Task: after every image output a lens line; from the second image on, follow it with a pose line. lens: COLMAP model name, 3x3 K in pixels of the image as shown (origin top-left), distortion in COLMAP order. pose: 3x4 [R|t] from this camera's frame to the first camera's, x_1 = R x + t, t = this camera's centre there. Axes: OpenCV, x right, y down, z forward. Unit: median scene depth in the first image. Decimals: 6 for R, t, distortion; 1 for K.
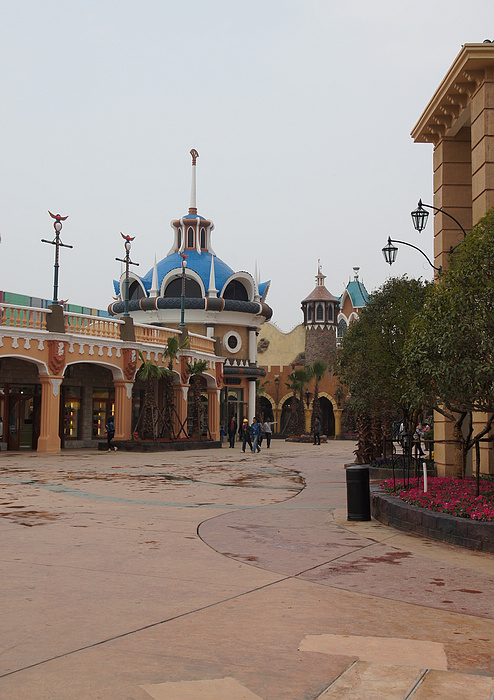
lens RADIAL K [[914.0, 0, 246.0], [0, 914.0, 344.6], [0, 0, 1]] dist [-0.047071, 0.000000]
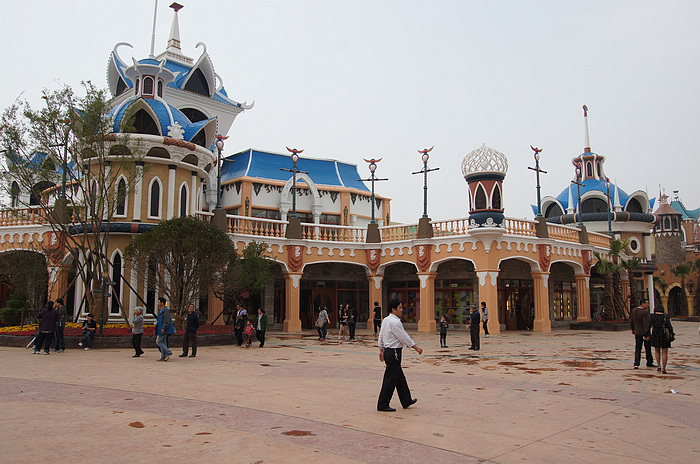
lens RADIAL K [[570.5, 0, 344.4], [0, 570.5, 229.5], [0, 0, 1]] dist [-0.071359, 0.031290]
pose [[0.956741, -0.051174, -0.286406, -0.179446], [0.034922, 0.997492, -0.061571, 0.010038], [0.288838, 0.048905, 0.956128, 0.112705]]
